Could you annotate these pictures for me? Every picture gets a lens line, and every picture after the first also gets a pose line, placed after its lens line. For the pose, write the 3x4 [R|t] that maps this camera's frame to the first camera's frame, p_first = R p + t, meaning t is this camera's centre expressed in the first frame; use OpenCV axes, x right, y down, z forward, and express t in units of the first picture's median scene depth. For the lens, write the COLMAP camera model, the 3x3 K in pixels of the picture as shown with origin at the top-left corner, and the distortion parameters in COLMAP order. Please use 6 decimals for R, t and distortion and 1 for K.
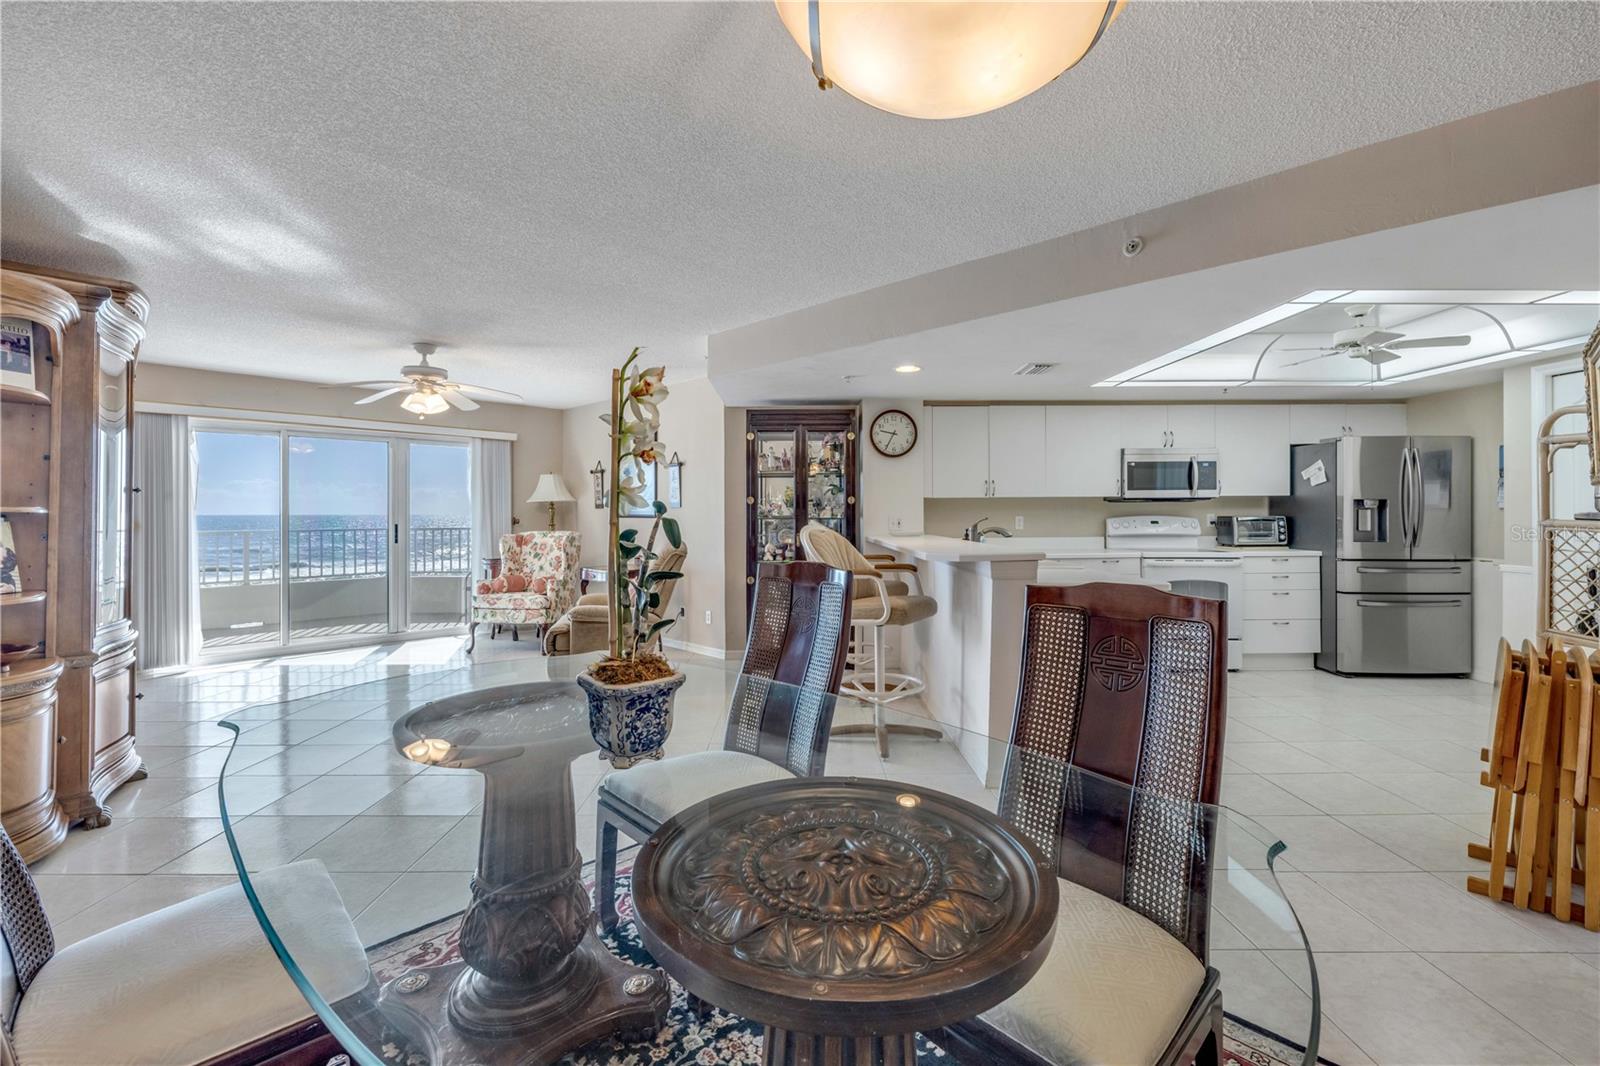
lens RADIAL K [[684.2, 0, 801.2], [0, 684.2, 508.6], [0, 0, 1]] dist [-0.003656, 0.001488]
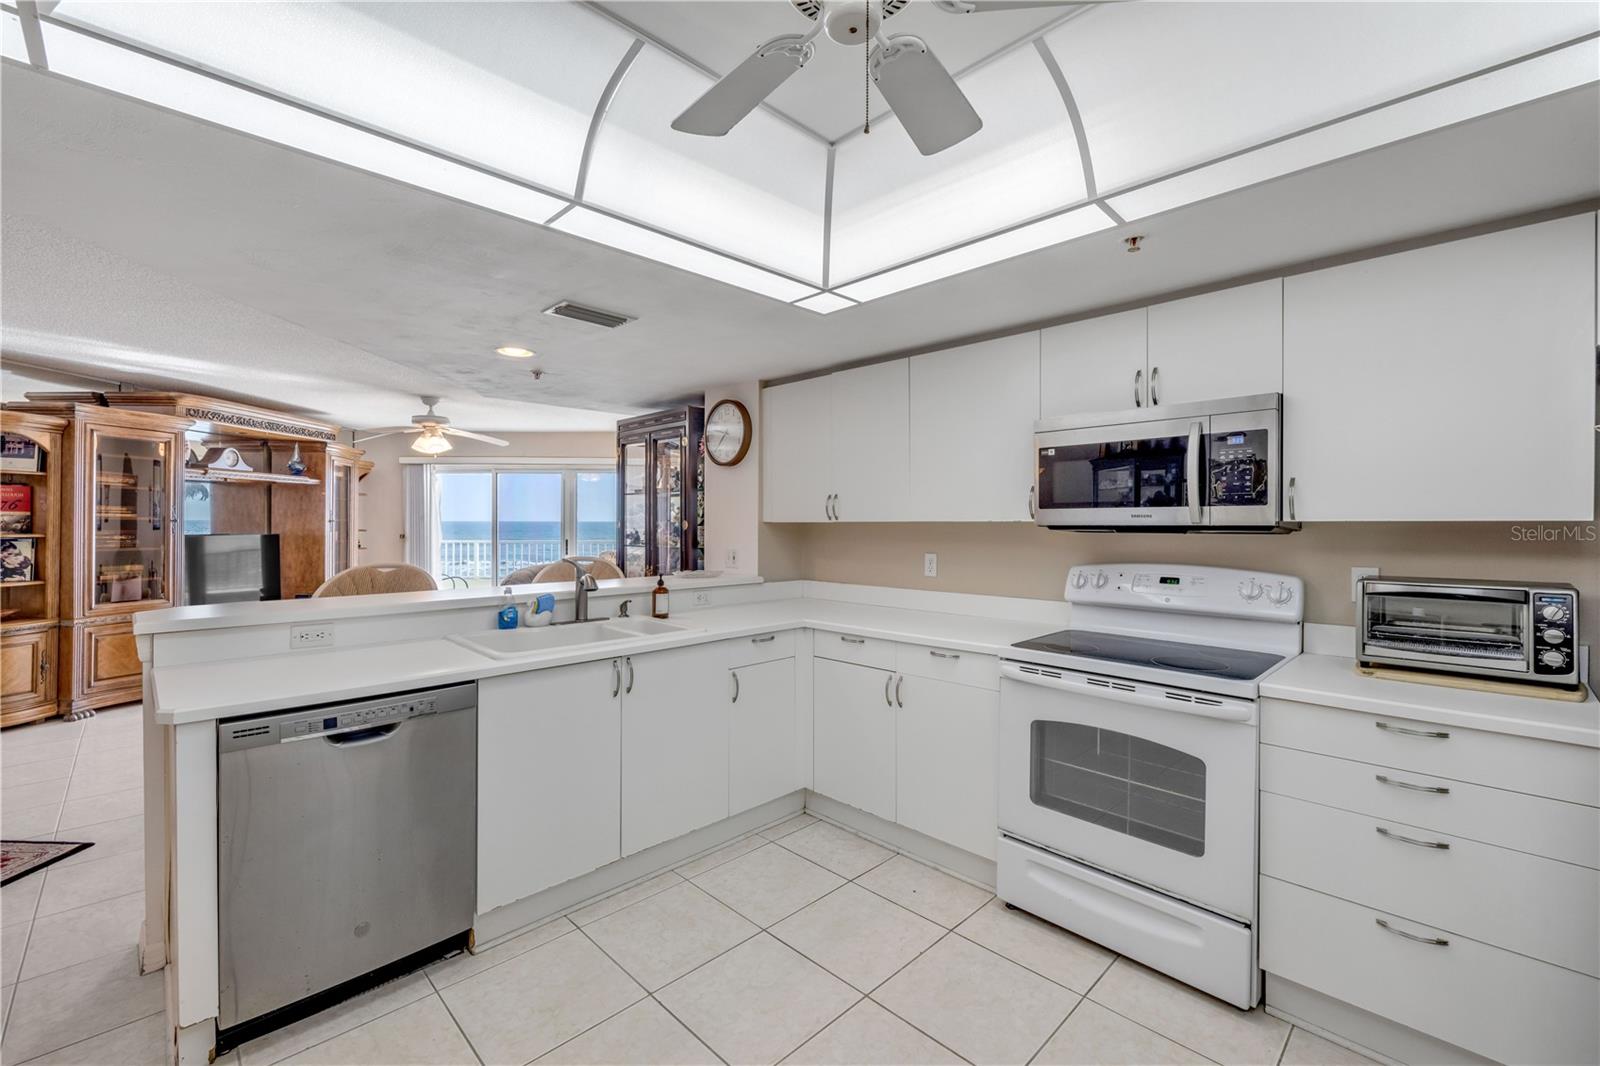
lens RADIAL K [[684.2, 0, 801.3], [0, 684.2, 526.8], [0, 0, 1]] dist [-0.003656, 0.001488]
pose [[0.689568, 0.009976, -0.724152, 0.696668], [-0.000523, 0.999912, 0.013277, -0.020429], [0.724221, -0.008777, 0.689513, 0.554036]]
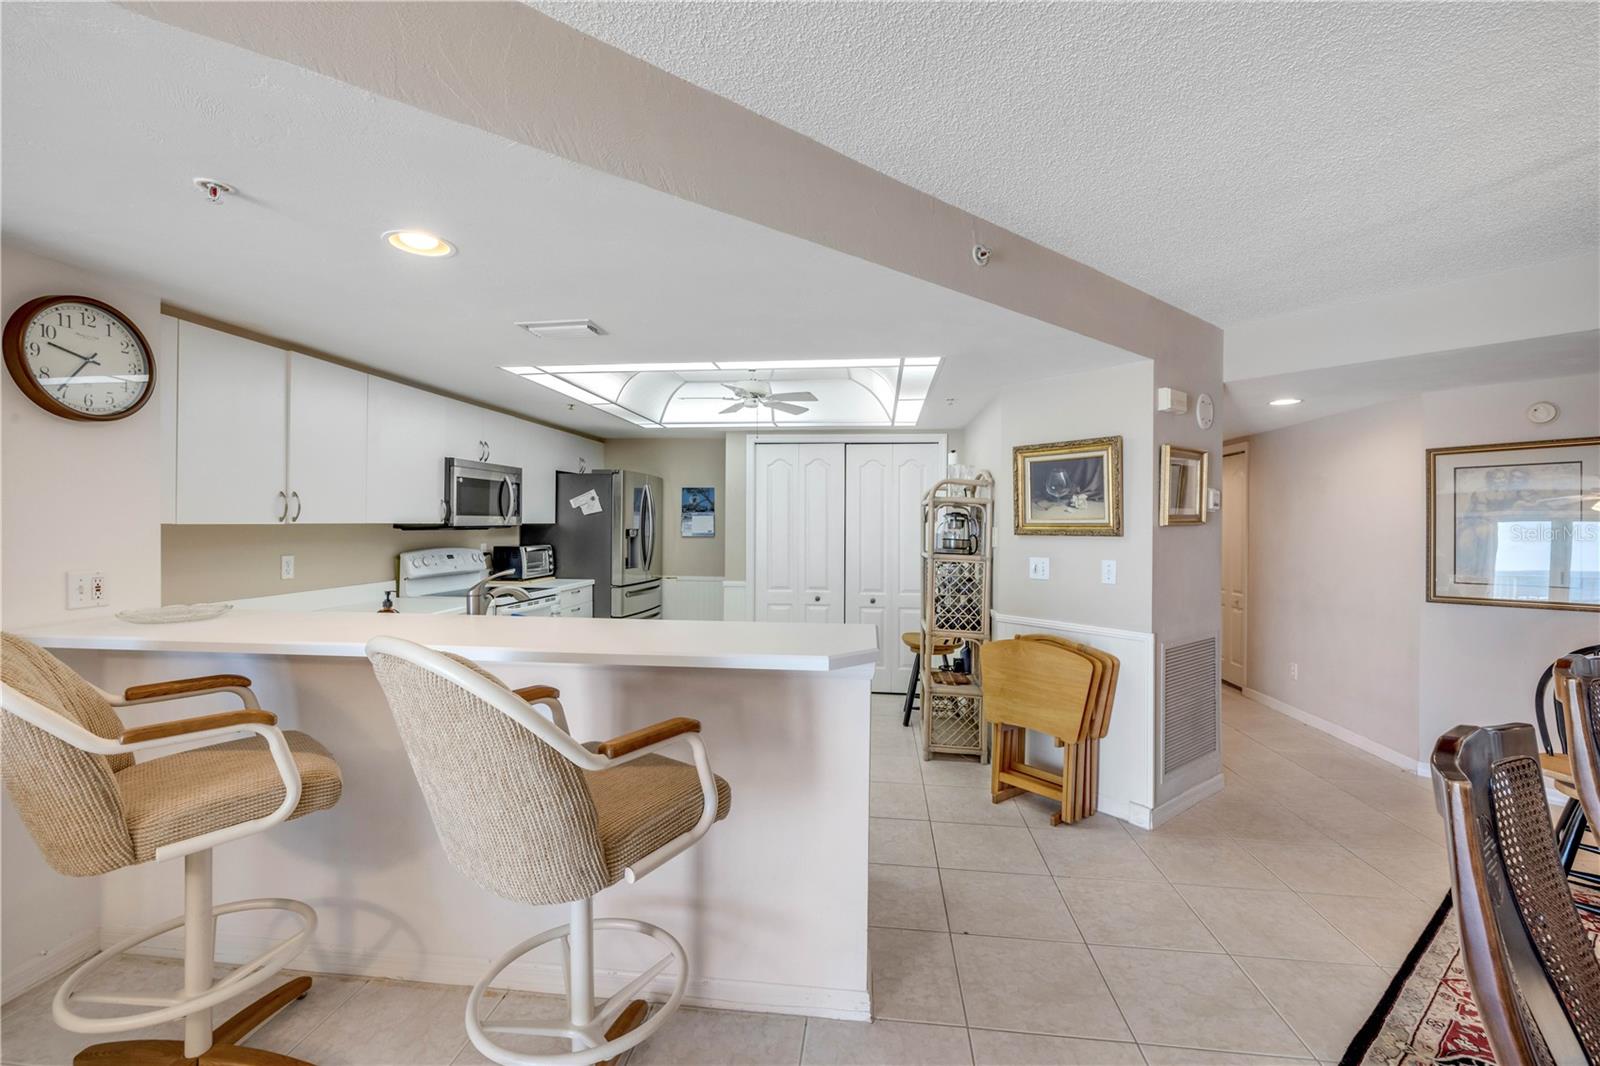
lens RADIAL K [[684.2, 0, 792.7], [0, 684.2, 529.3], [0, 0, 1]] dist [-0.003656, 0.001488]
pose [[0.133374, -0.002759, 0.991062, -0.194251], [-0.012388, 0.999913, 0.004451, -0.019400], [-0.990988, -0.012871, 0.133329, 0.542220]]
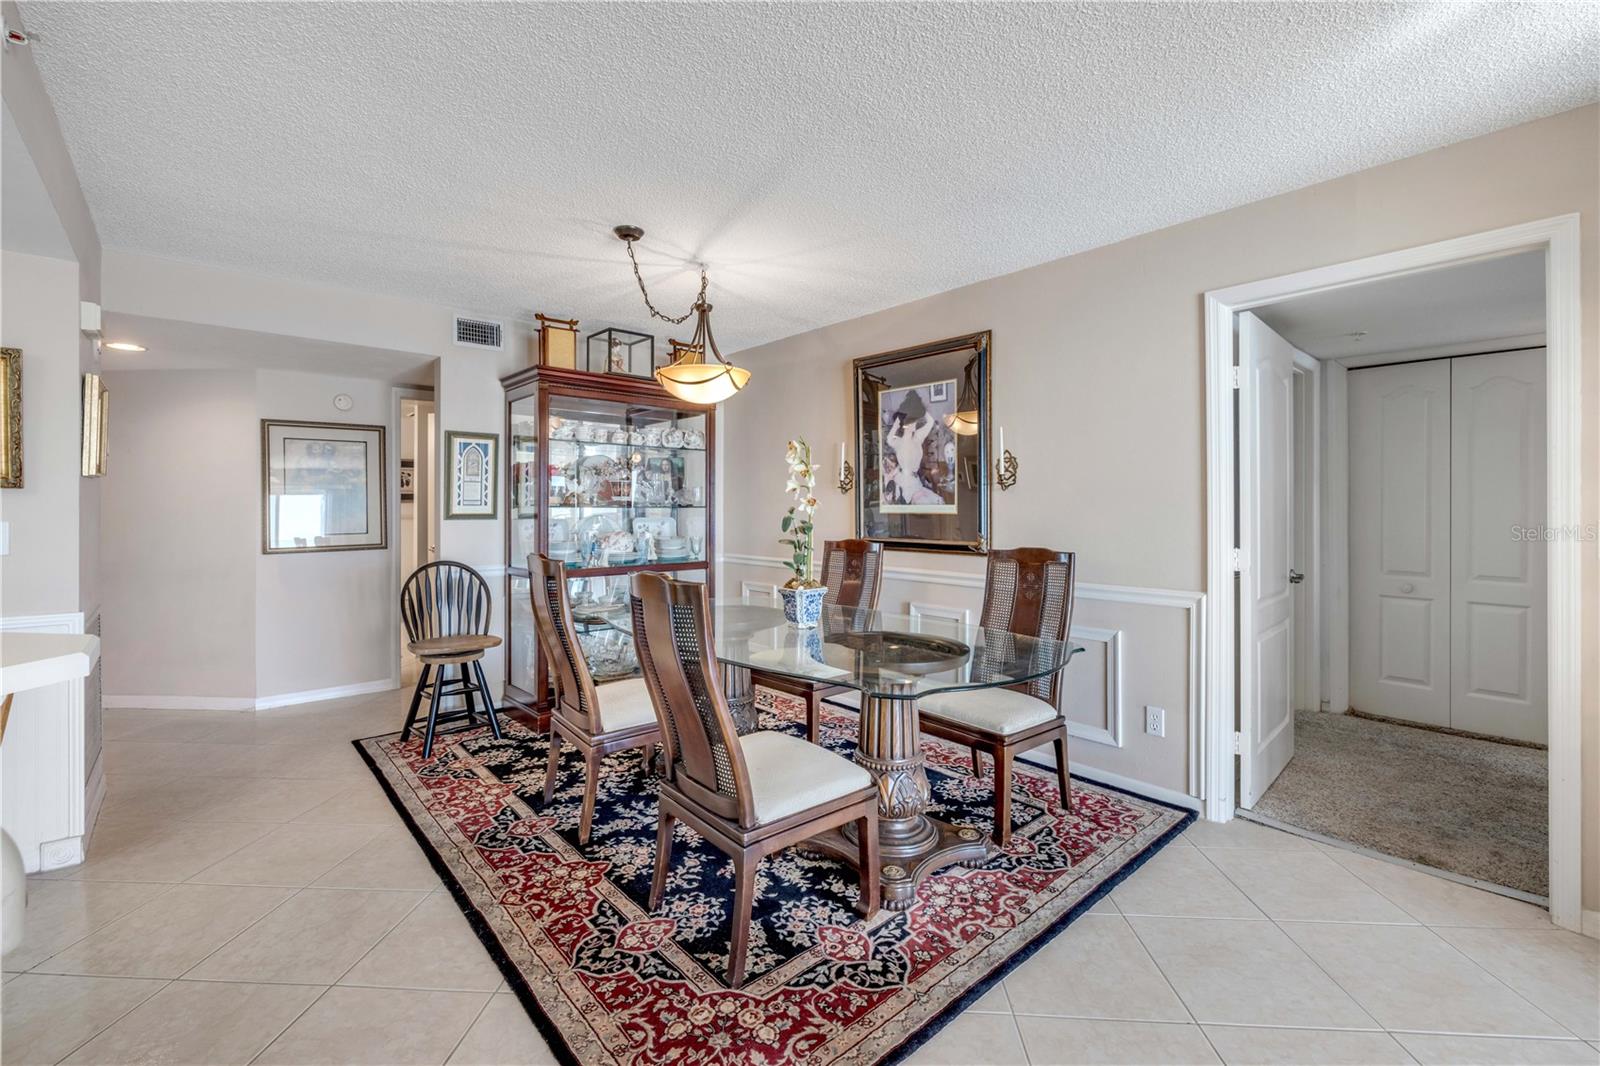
lens RADIAL K [[684.2, 0, 794.9], [0, 684.2, 507.3], [0, 0, 1]] dist [-0.003656, 0.001488]
pose [[-0.996974, 0.001168, 0.077725, -0.092561], [0.000797, 0.999988, -0.004807, -0.000170], [-0.077730, -0.004731, -0.996963, 0.730349]]
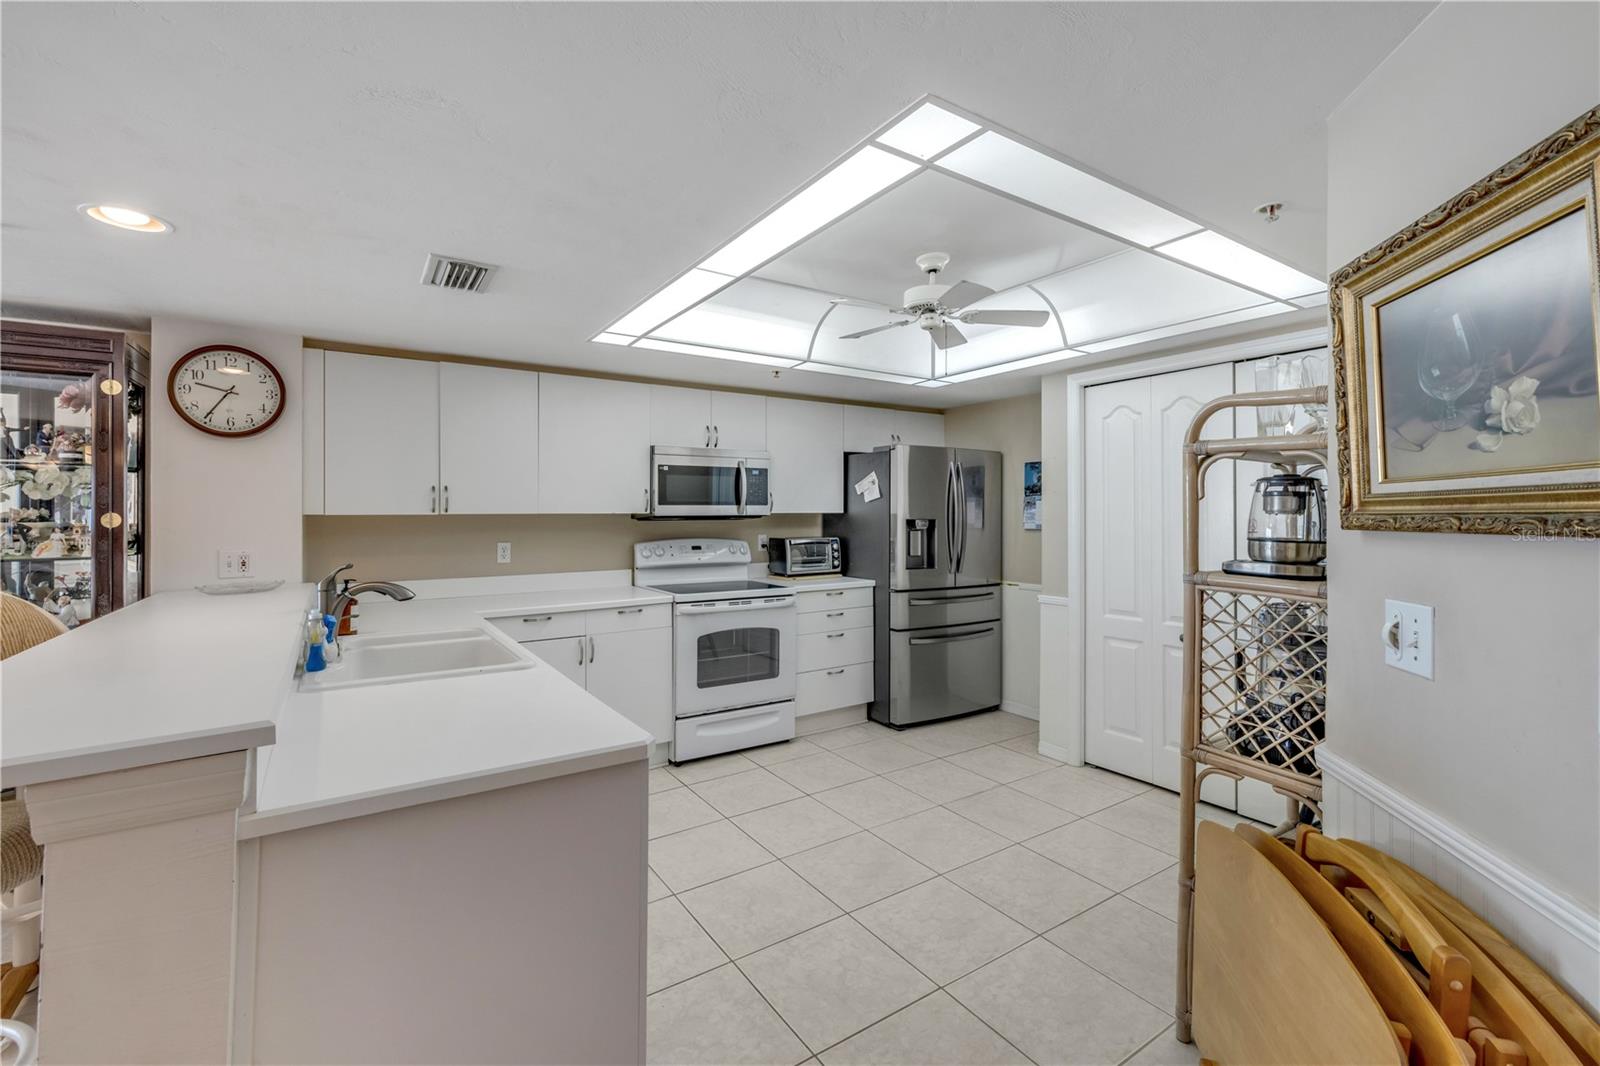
lens RADIAL K [[684.2, 0, 797.7], [0, 684.2, 513.4], [0, 0, 1]] dist [-0.003656, 0.001488]
pose [[0.839631, 0.002883, 0.543150, 0.213126], [-0.003577, 0.999994, 0.000222, -0.018650], [-0.543146, -0.002129, 0.839636, 0.327288]]
